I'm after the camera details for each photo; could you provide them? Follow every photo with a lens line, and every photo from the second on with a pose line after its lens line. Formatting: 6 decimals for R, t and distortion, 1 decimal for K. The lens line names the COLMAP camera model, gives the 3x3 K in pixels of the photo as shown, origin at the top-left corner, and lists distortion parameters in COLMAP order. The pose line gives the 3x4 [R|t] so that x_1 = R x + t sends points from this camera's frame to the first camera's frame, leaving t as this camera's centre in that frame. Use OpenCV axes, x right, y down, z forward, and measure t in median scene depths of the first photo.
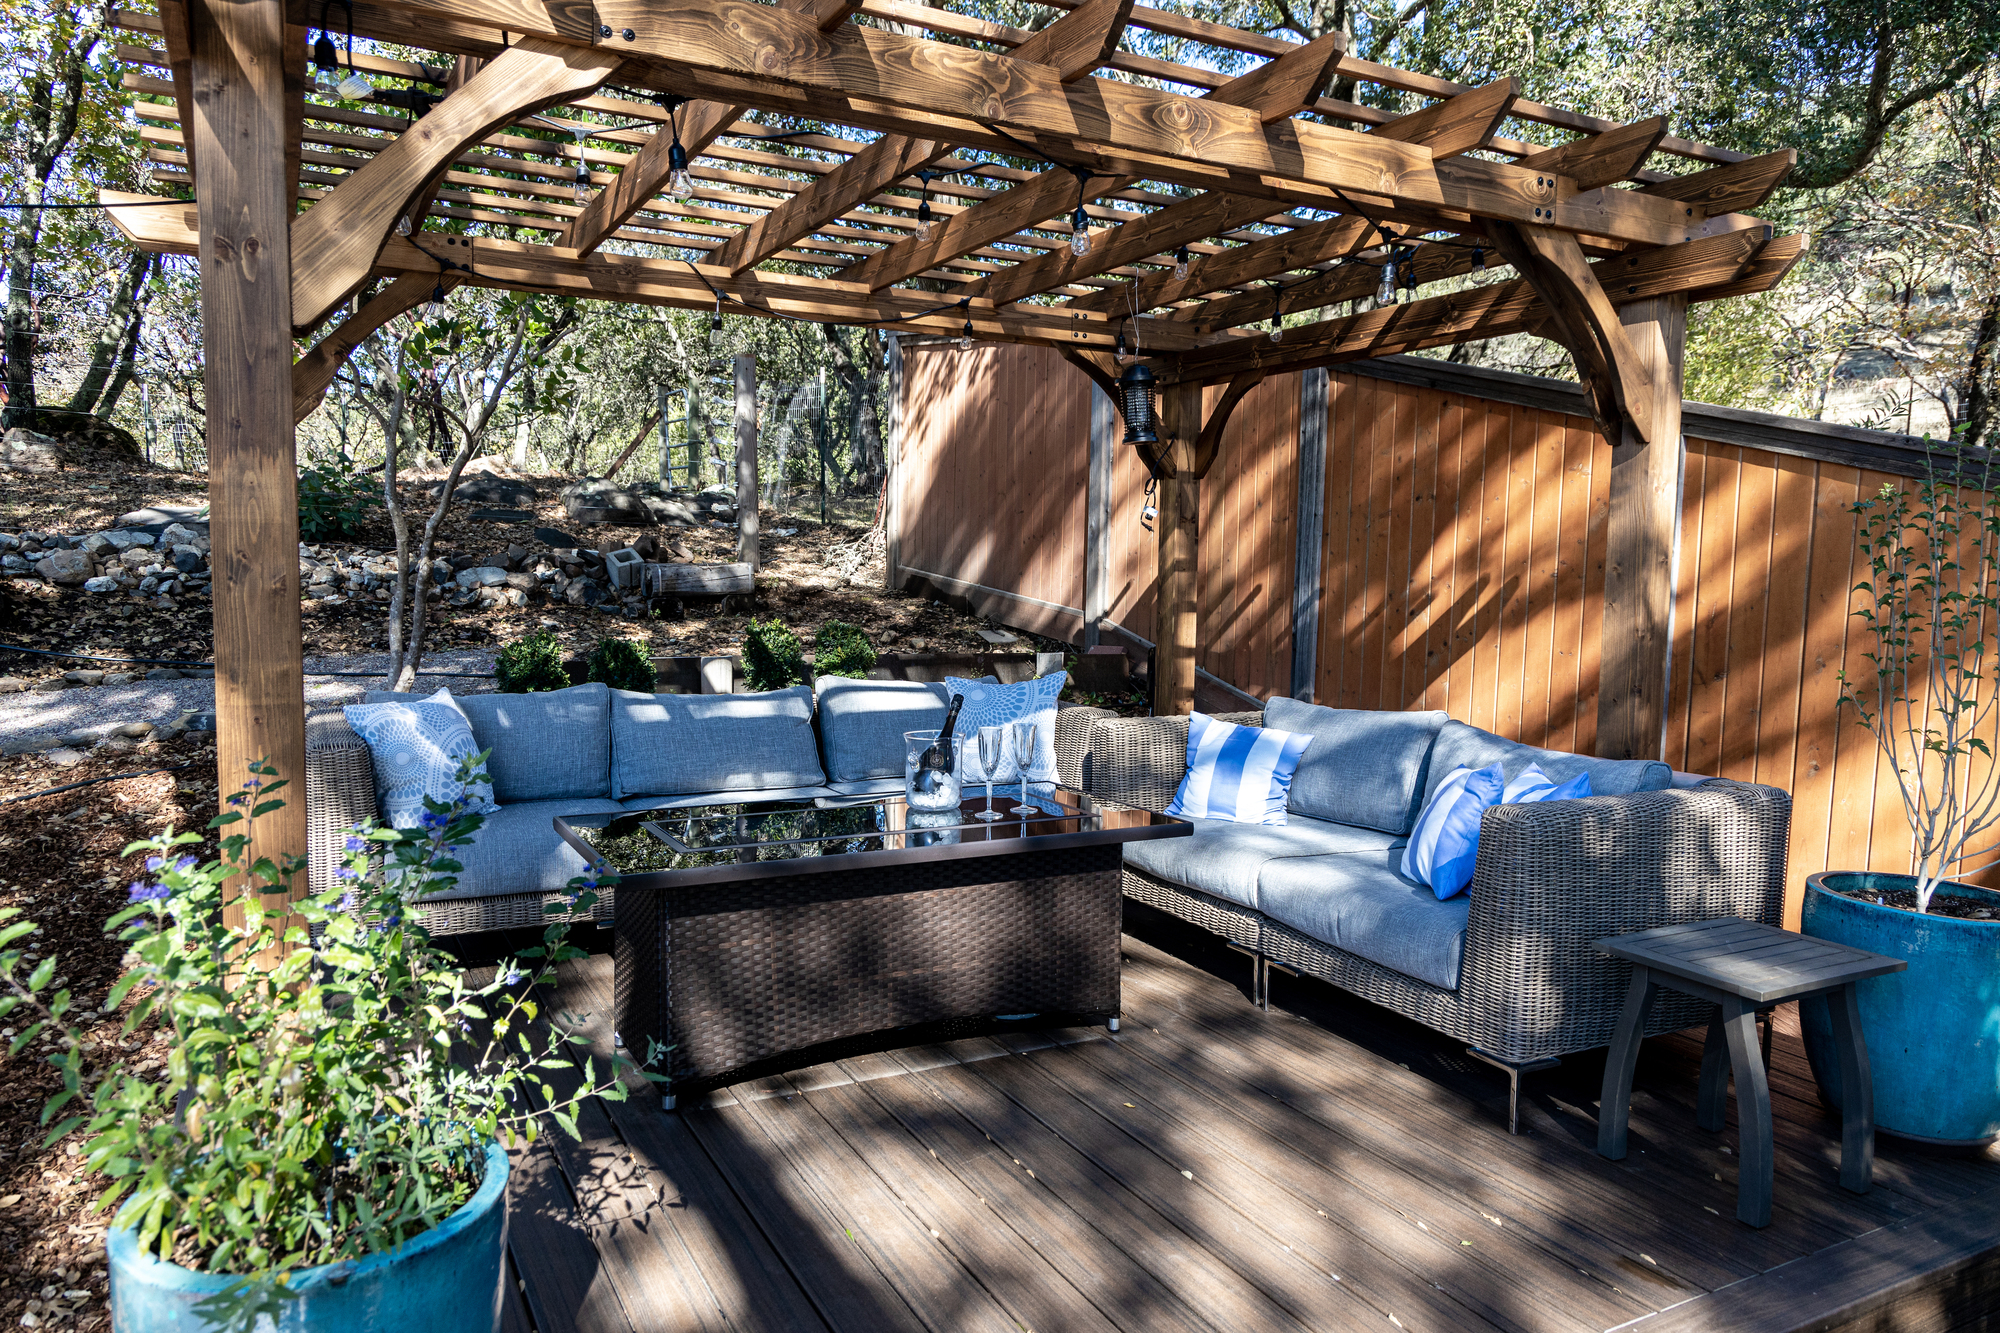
lens RADIAL K [[1339.7, 0, 1000.0], [0, 1339.7, 666.5], [0, 0, 1]] dist [0.005884, -0.000148]
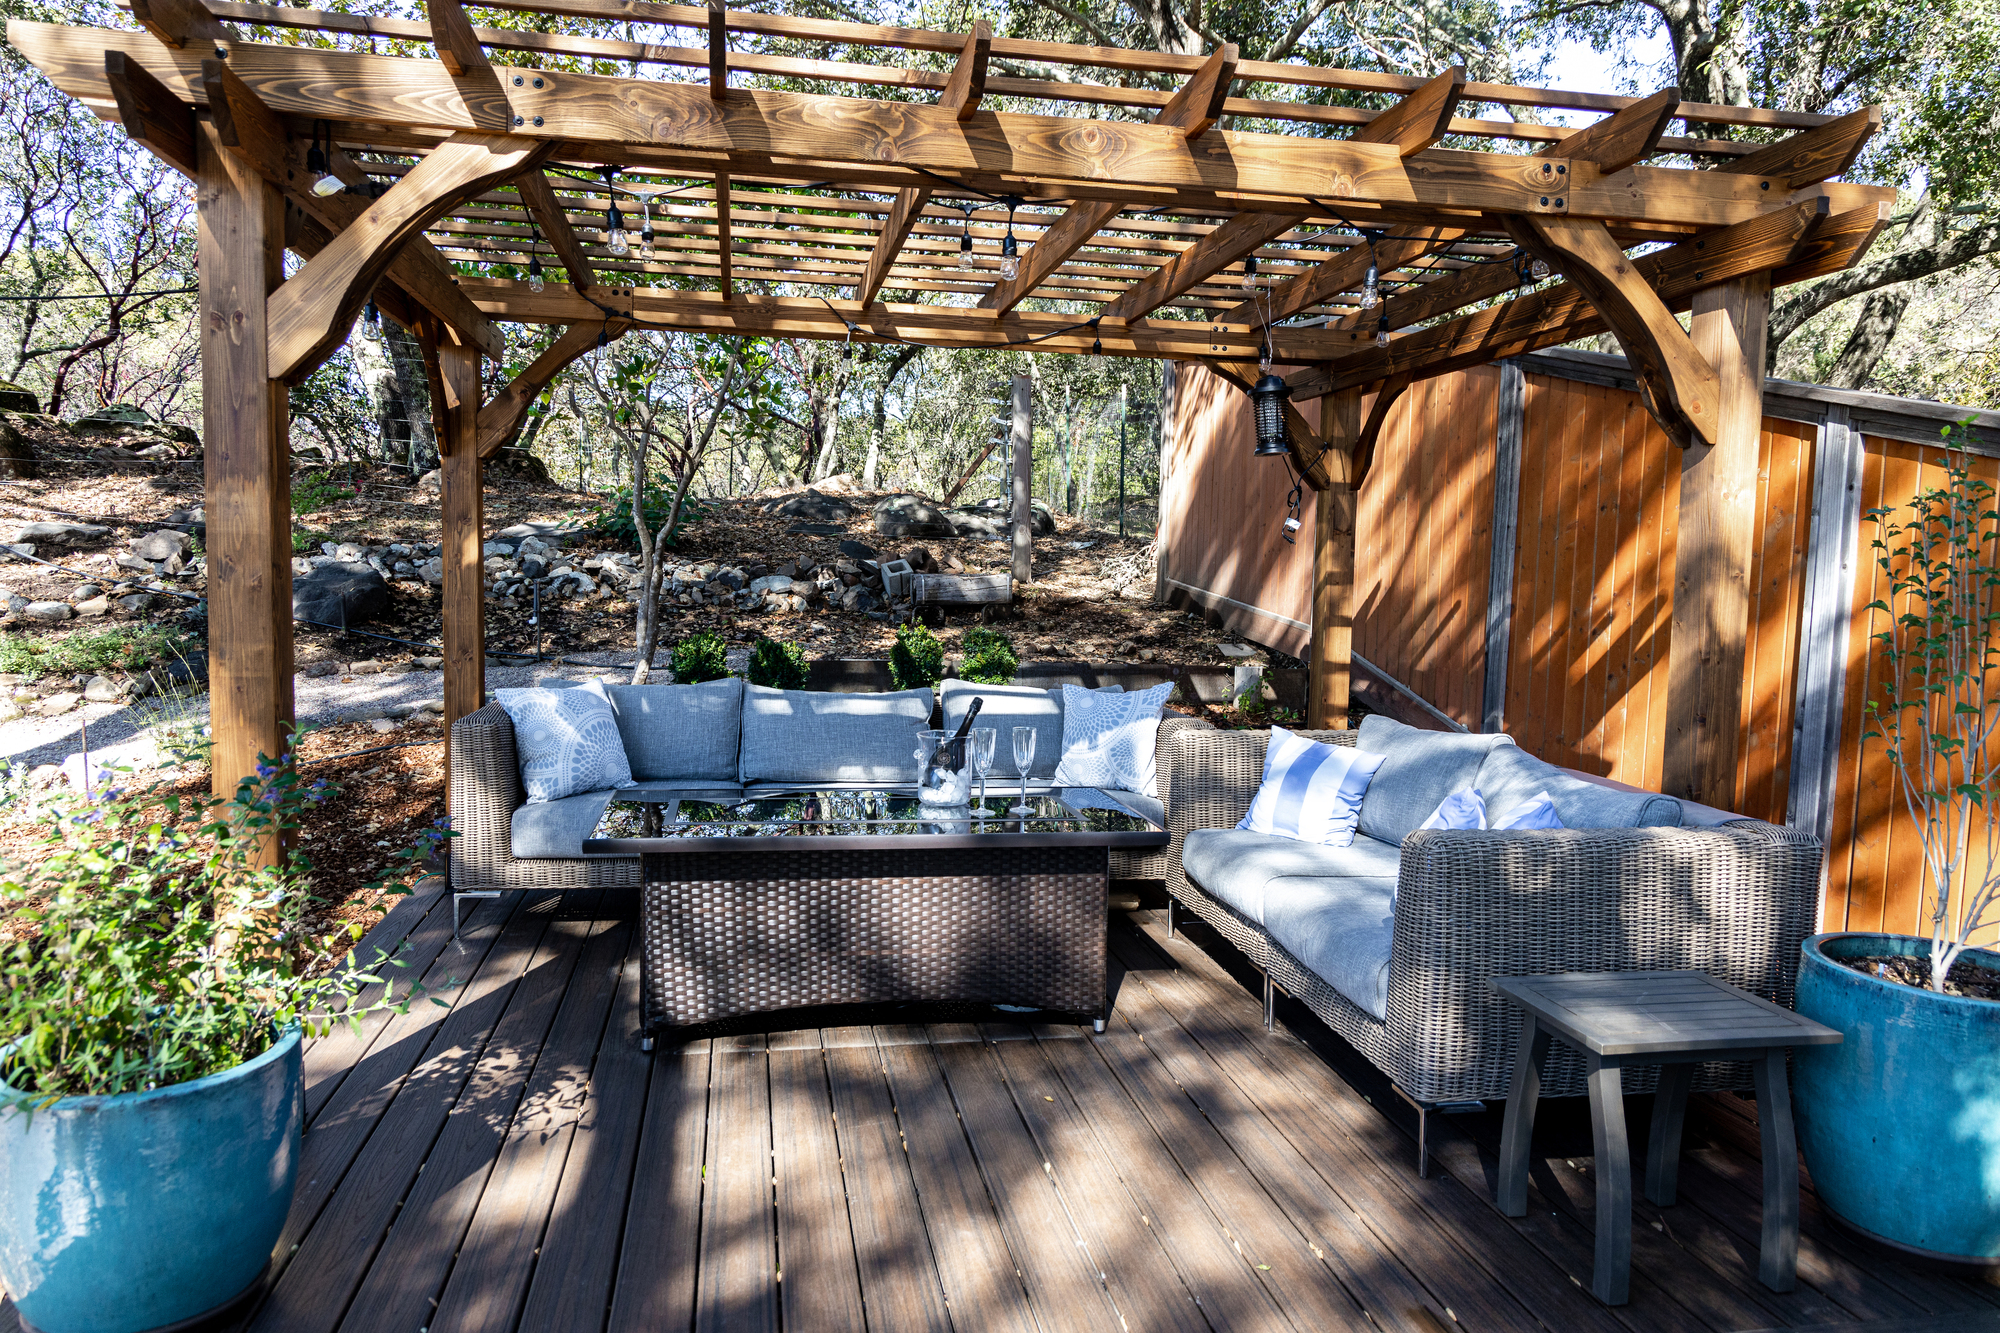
lens RADIAL K [[1339.7, 0, 1000.0], [0, 1339.7, 666.5], [0, 0, 1]] dist [0.005884, -0.000148]
pose [[0.953434, 0.029060, -0.300197, 0.236013], [-0.032186, 0.999467, -0.005470, 0.001736], [0.299878, 0.014877, 0.953861, -0.000338]]
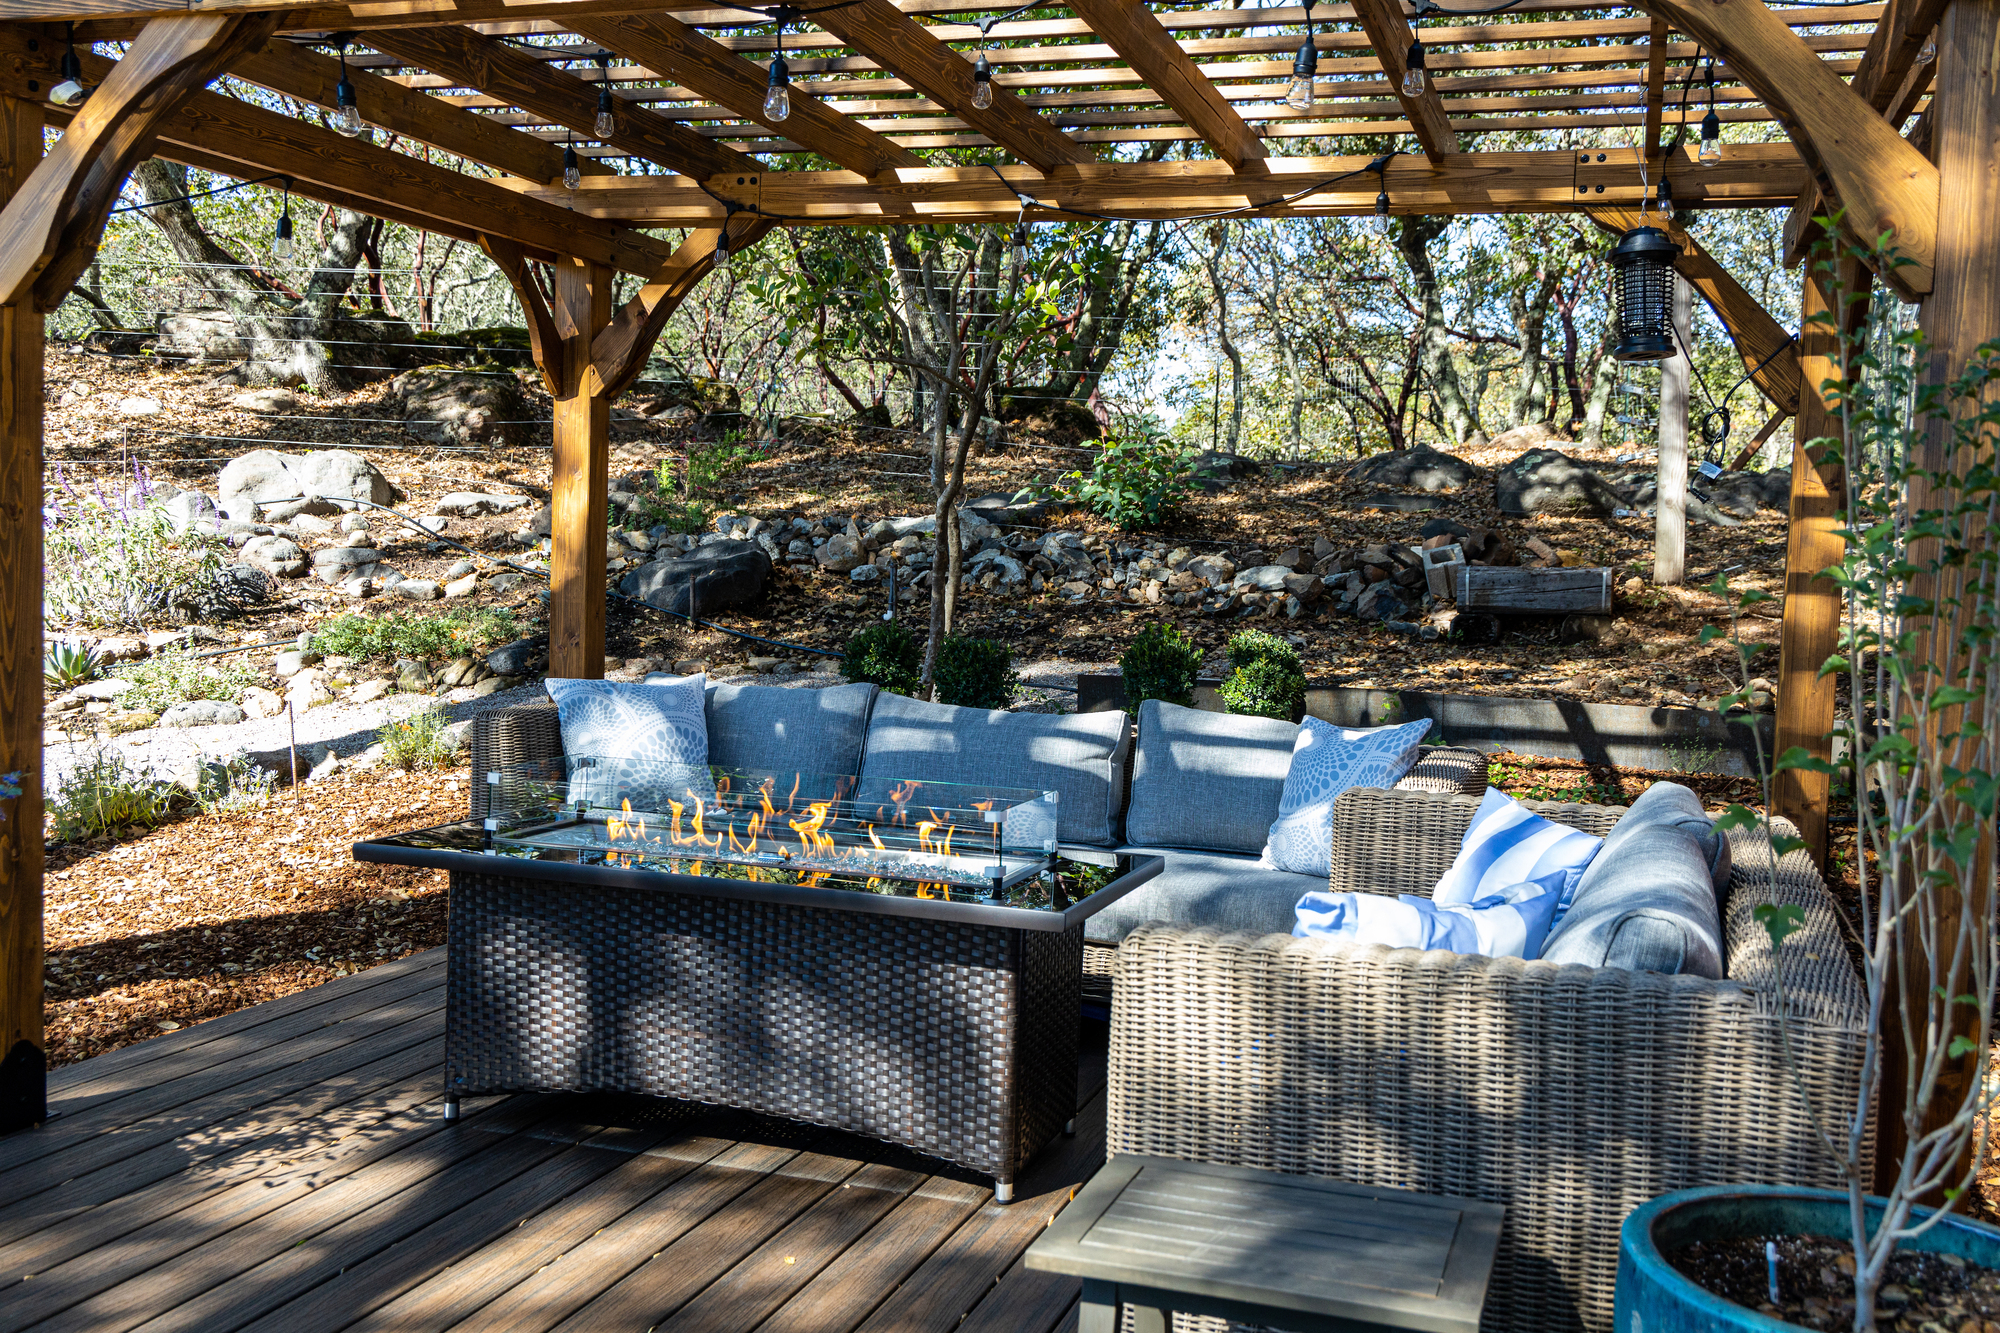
lens RADIAL K [[1987.2, 0, 1000.0], [0, 1987.2, 666.5], [0, 0, 1]] dist [-0.011957, -0.009667]
pose [[0.690766, 0.056045, -0.720903, 0.611539], [-0.083209, 0.996530, -0.002258, -0.003002], [0.718275, 0.061545, 0.693032, 0.202484]]
